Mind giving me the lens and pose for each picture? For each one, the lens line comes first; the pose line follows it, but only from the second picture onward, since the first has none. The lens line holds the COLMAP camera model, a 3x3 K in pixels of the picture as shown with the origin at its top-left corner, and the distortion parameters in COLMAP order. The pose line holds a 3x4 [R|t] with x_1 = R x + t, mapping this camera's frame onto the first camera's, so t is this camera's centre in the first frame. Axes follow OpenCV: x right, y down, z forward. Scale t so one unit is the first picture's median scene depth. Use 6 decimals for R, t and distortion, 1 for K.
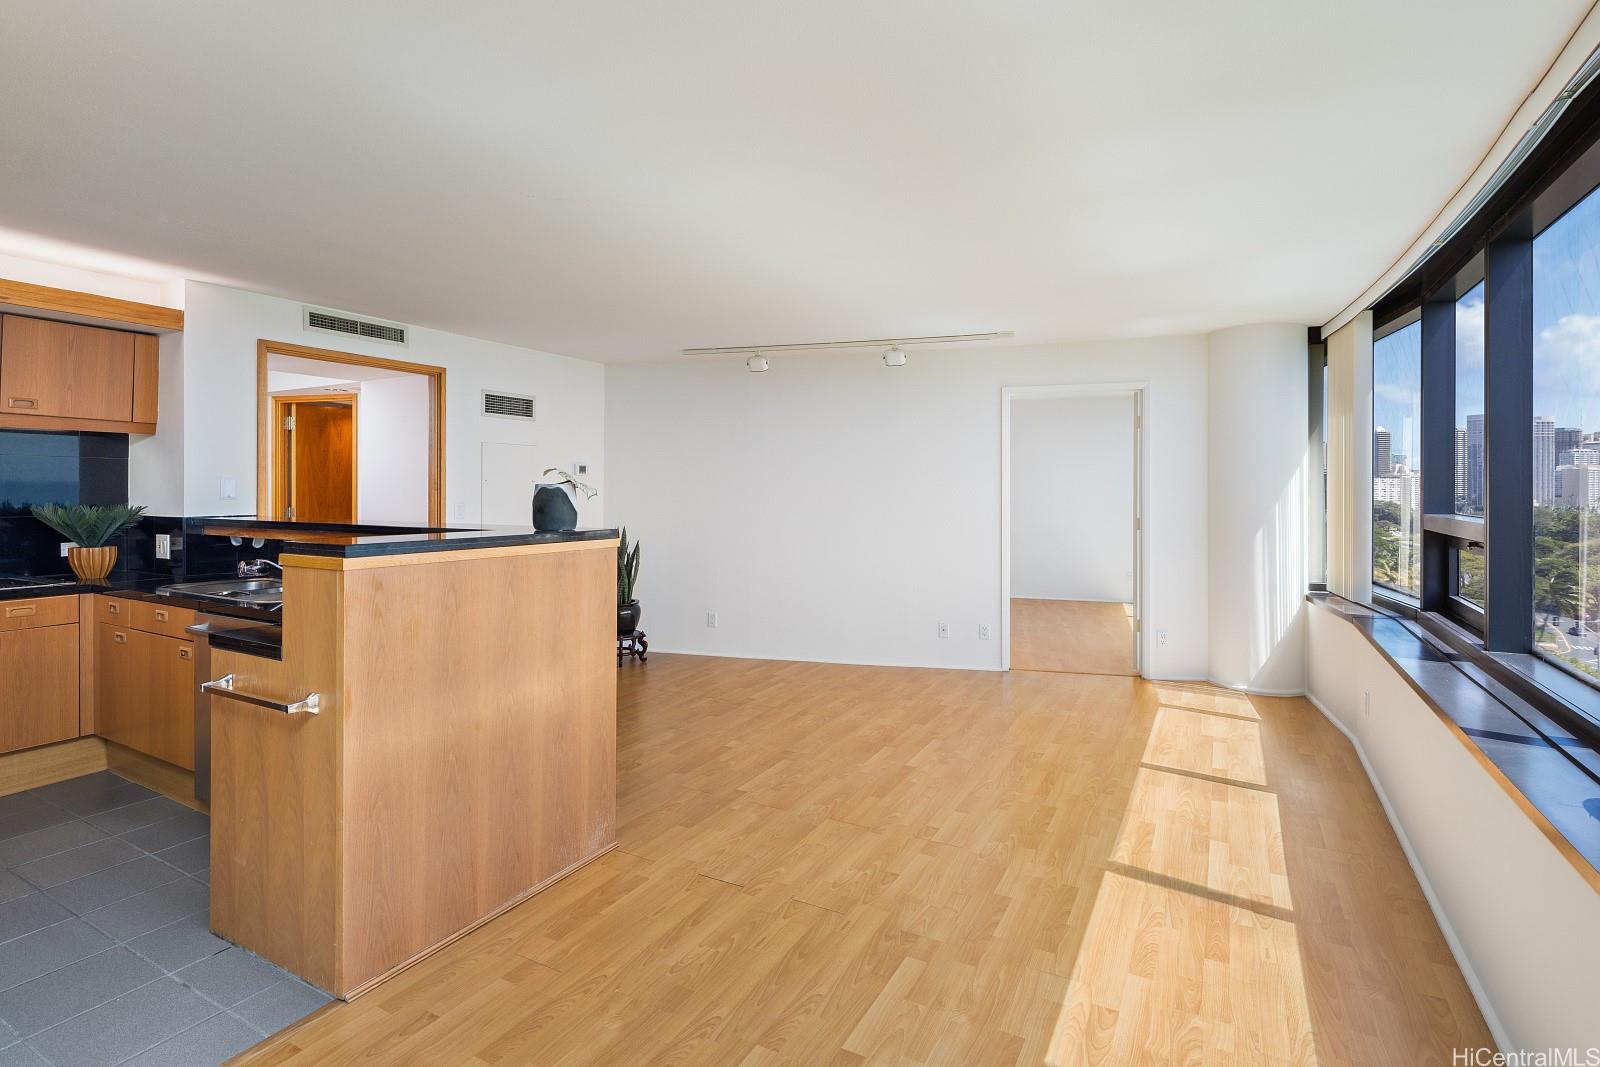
lens RADIAL K [[783.5, 0, 823.0], [0, 783.5, 492.4], [0, 0, 1]] dist [-0.012985, -0.000772]
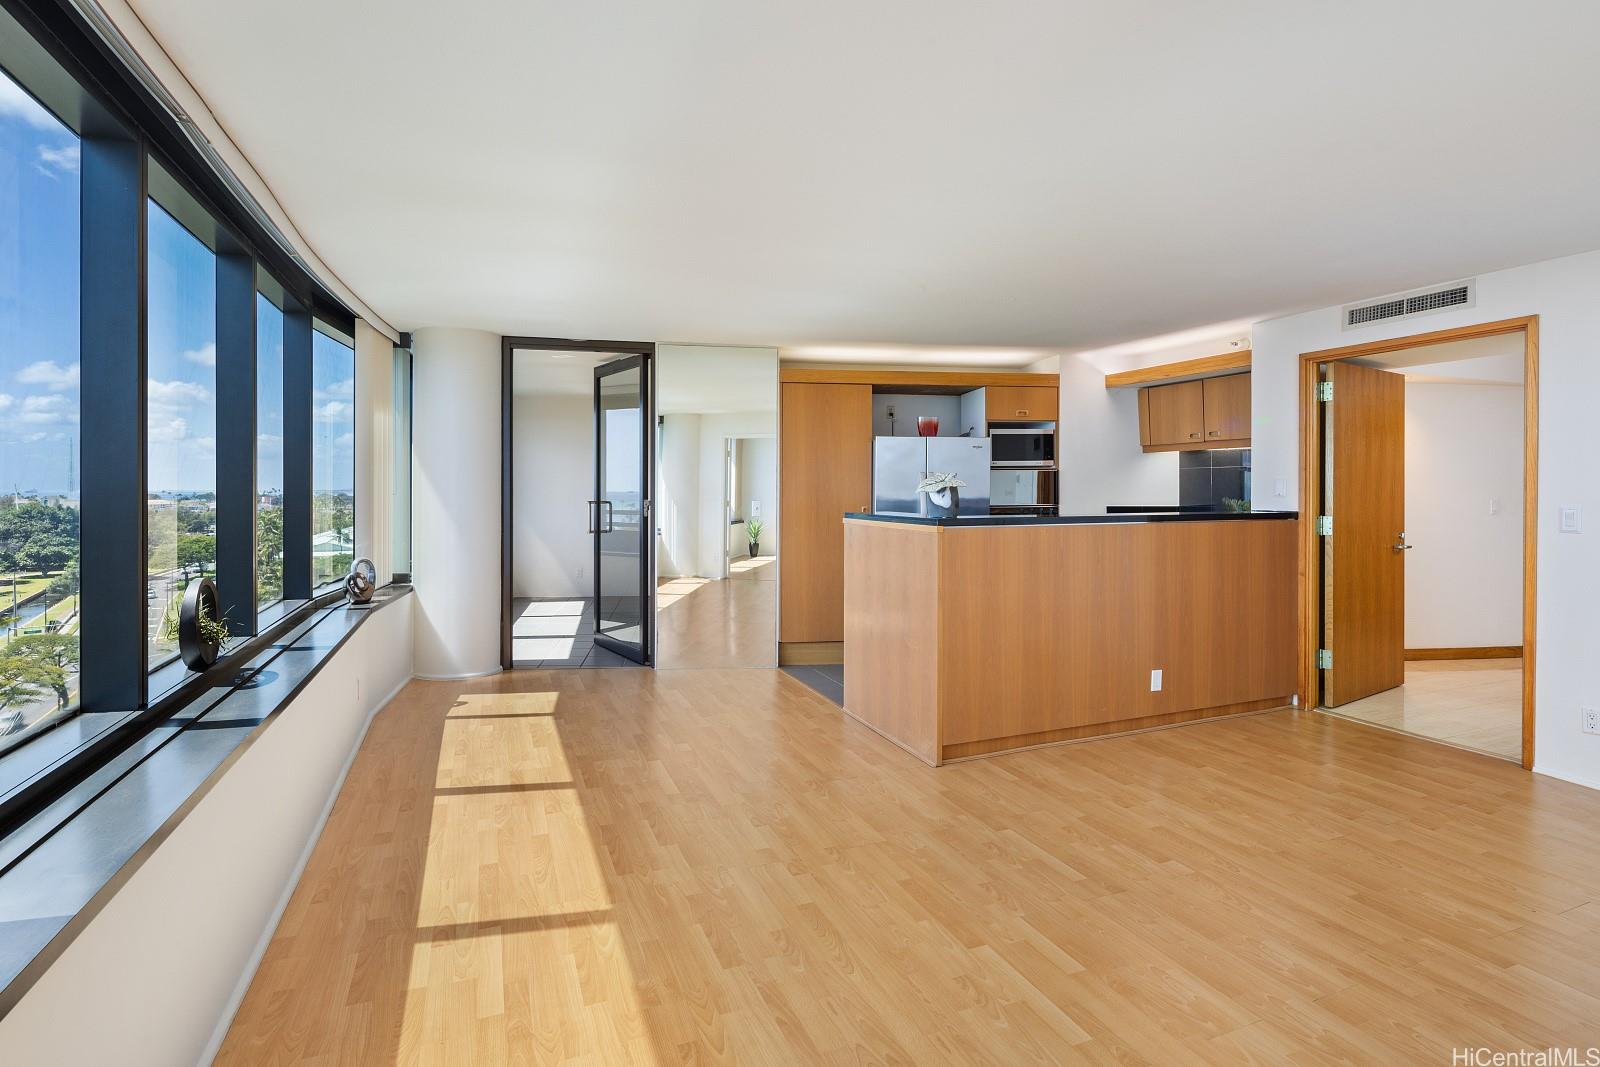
lens RADIAL K [[783.5, 0, 779.8], [0, 783.5, 497.8], [0, 0, 1]] dist [-0.012985, -0.000772]
pose [[-0.638040, 0.006603, -0.769975, 0.663723], [0.005985, 0.999976, 0.003616, 0.002608], [0.769980, -0.002301, -0.638064, 1.209104]]
